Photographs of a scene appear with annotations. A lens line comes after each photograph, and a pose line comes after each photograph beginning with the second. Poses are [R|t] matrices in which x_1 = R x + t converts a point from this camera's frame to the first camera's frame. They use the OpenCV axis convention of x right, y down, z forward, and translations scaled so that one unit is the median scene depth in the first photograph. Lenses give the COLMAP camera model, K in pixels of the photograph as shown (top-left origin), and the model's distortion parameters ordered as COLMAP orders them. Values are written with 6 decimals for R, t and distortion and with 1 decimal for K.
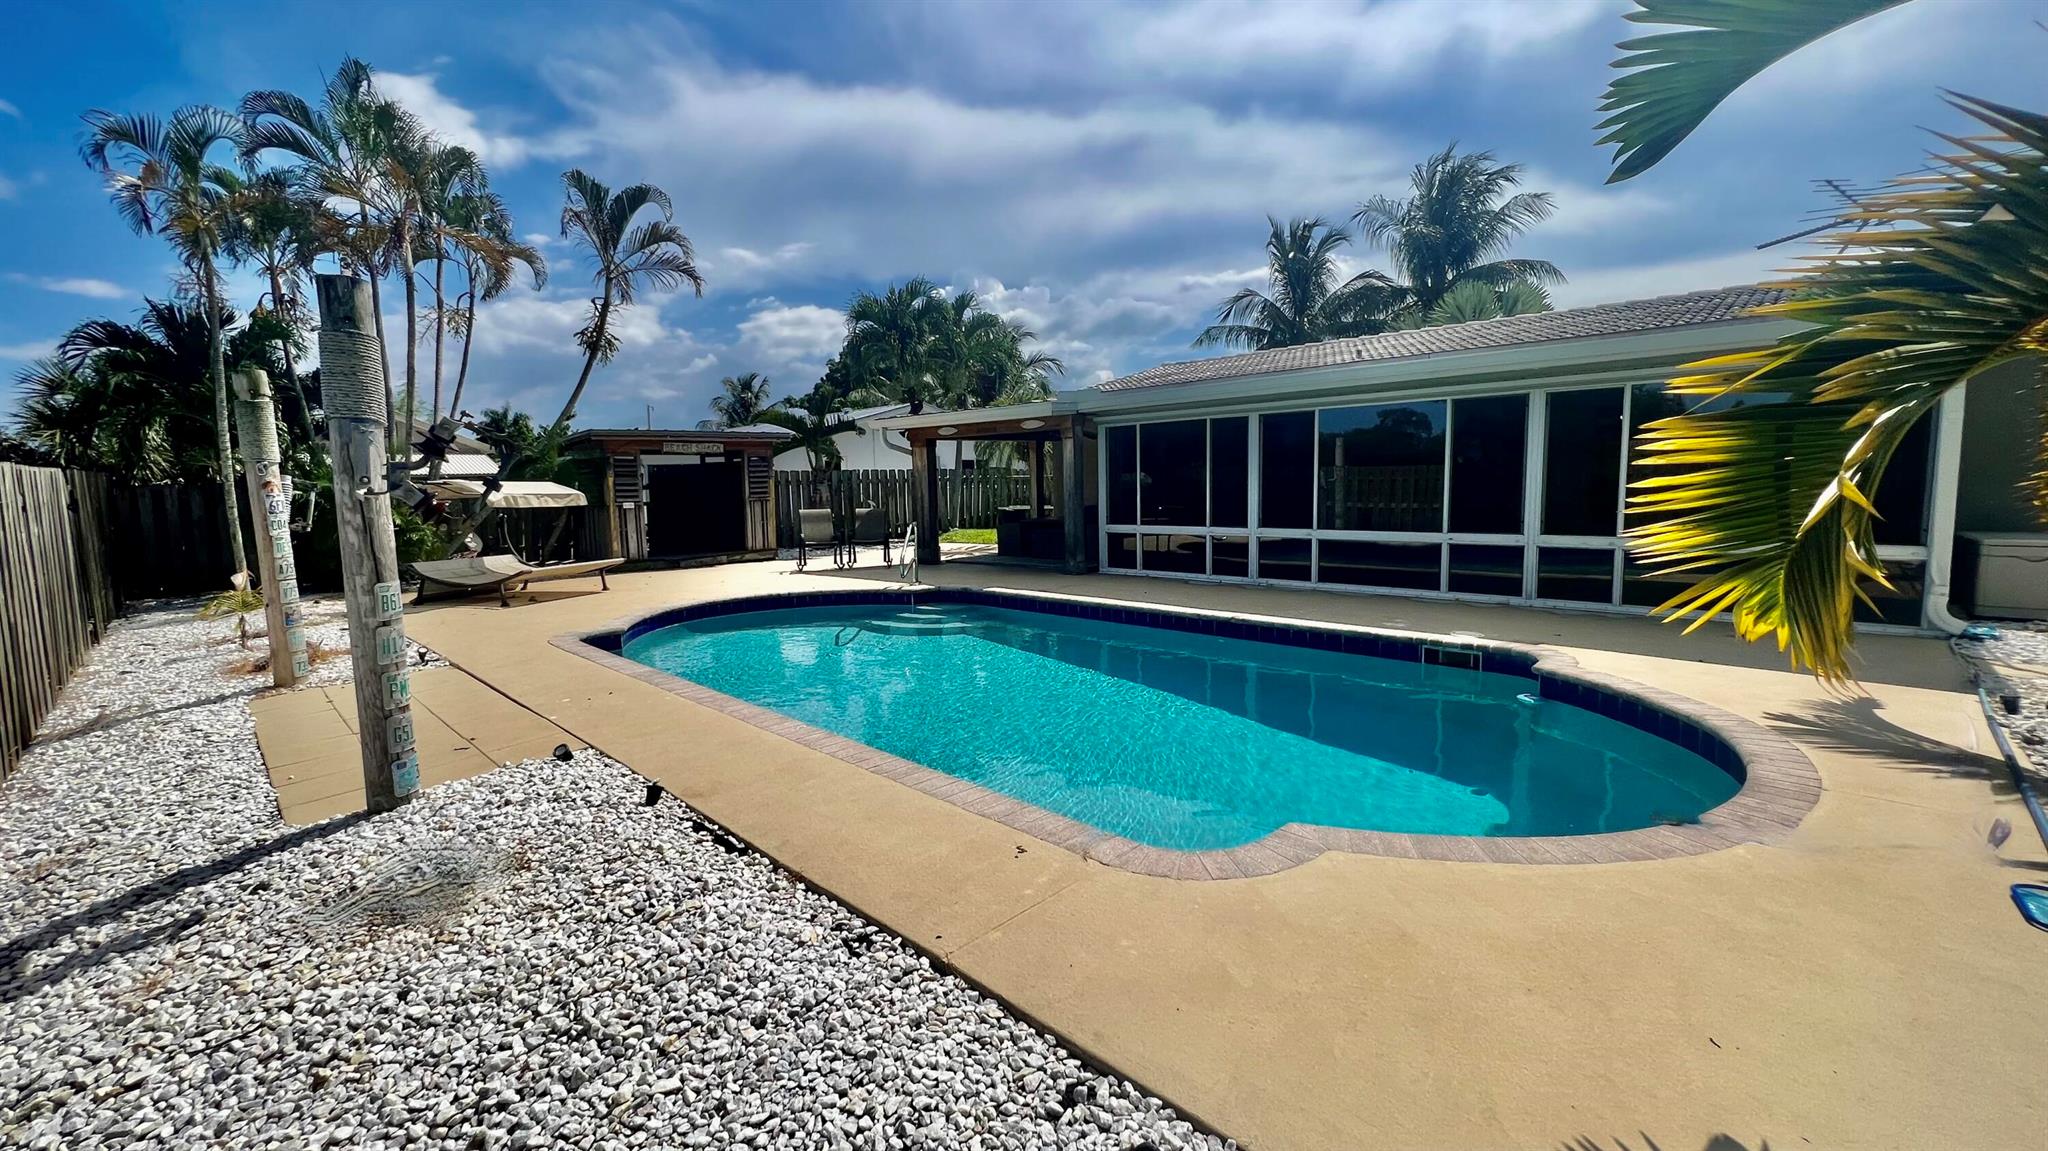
lens RADIAL K [[833.0, 0, 1026.3], [0, 833.0, 565.2], [0, 0, 1]] dist [0.001056, -0.000294]
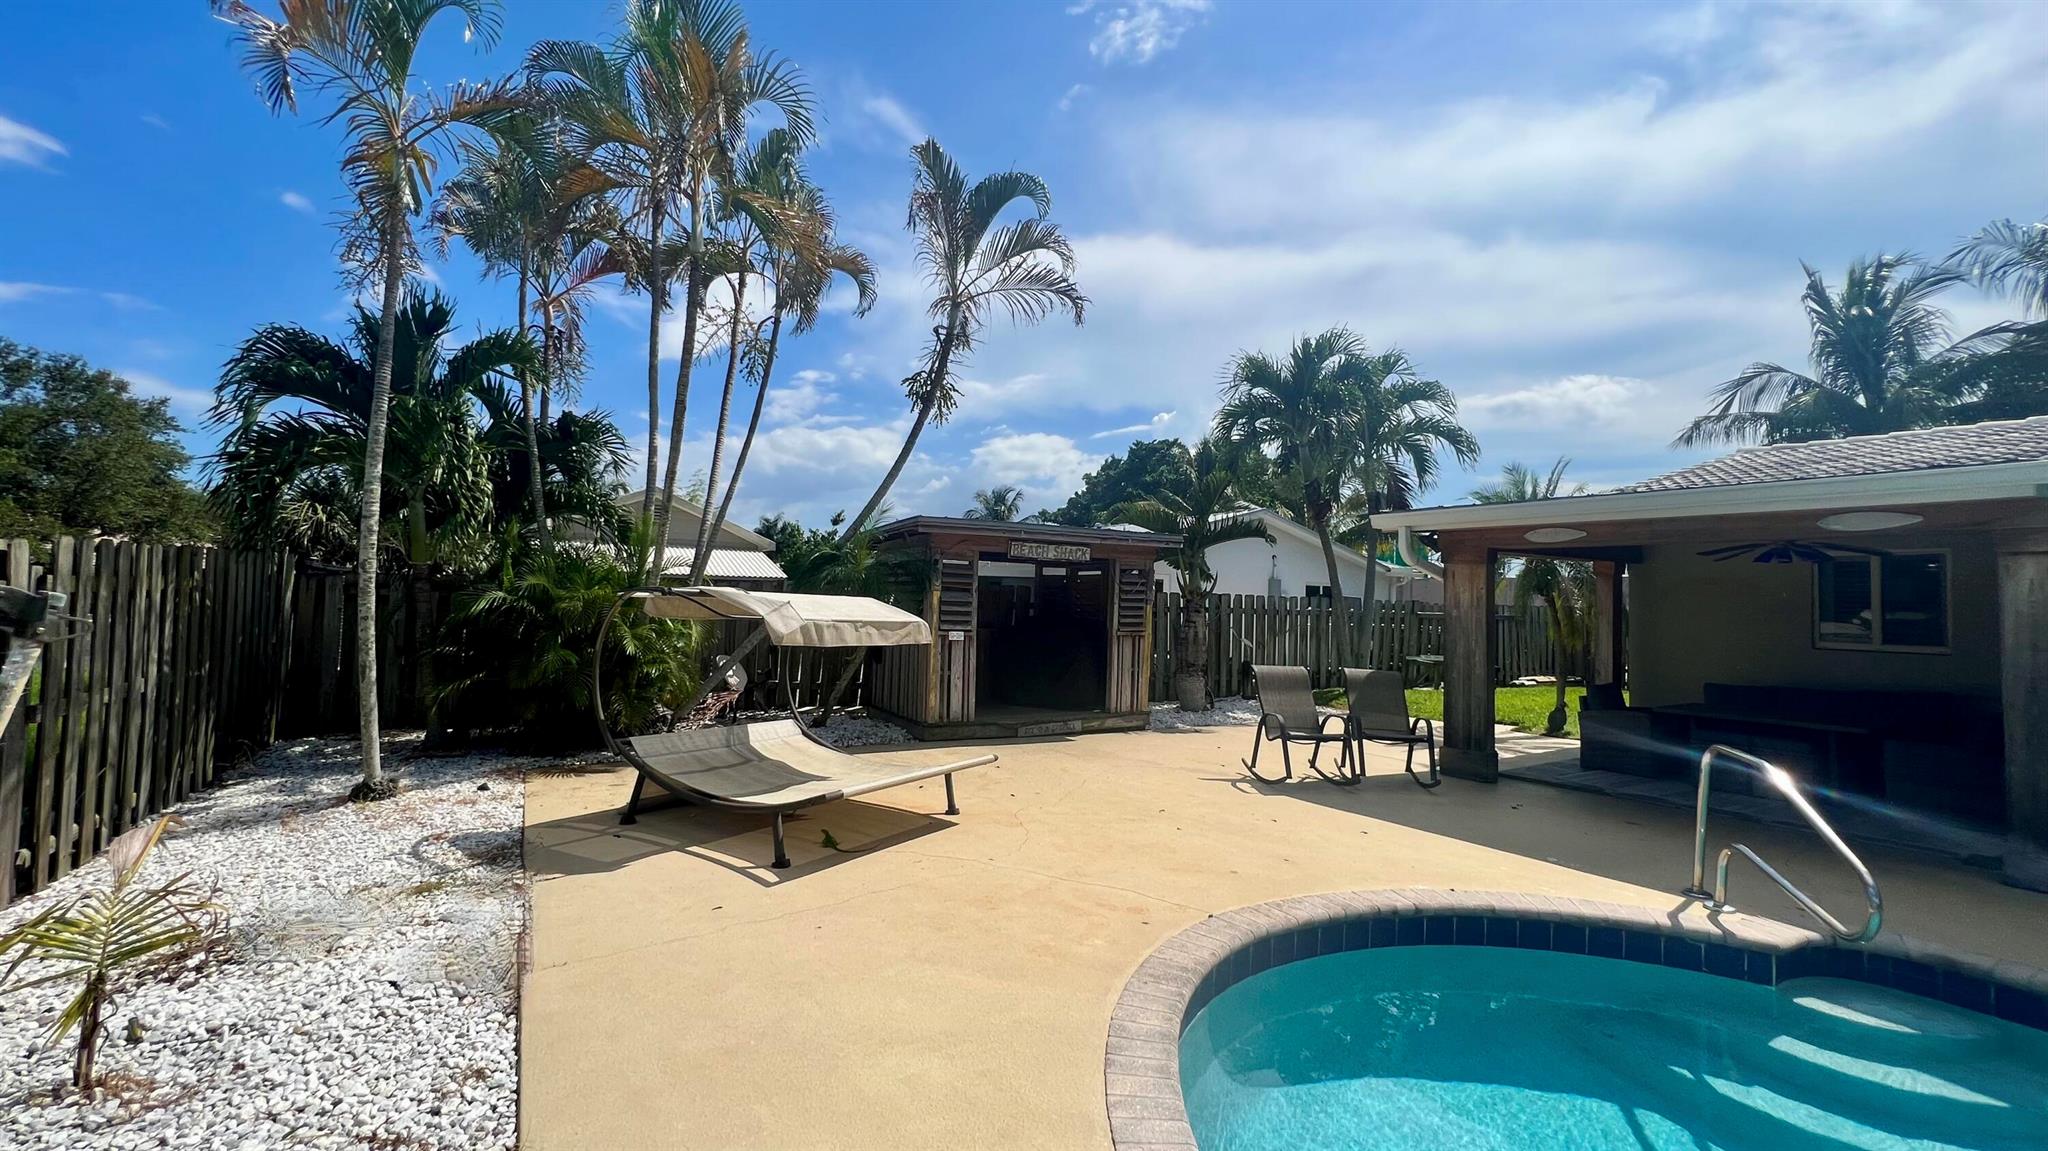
lens RADIAL K [[800.8, 0, 1021.9], [0, 800.8, 579.6], [0, 0, 1]] dist [0.000739, 0.000068]
pose [[0.969405, 0.044050, -0.241482, -0.213418], [-0.074408, 0.990213, -0.118072, -0.034793], [0.233918, 0.132428, 0.963195, 0.313028]]
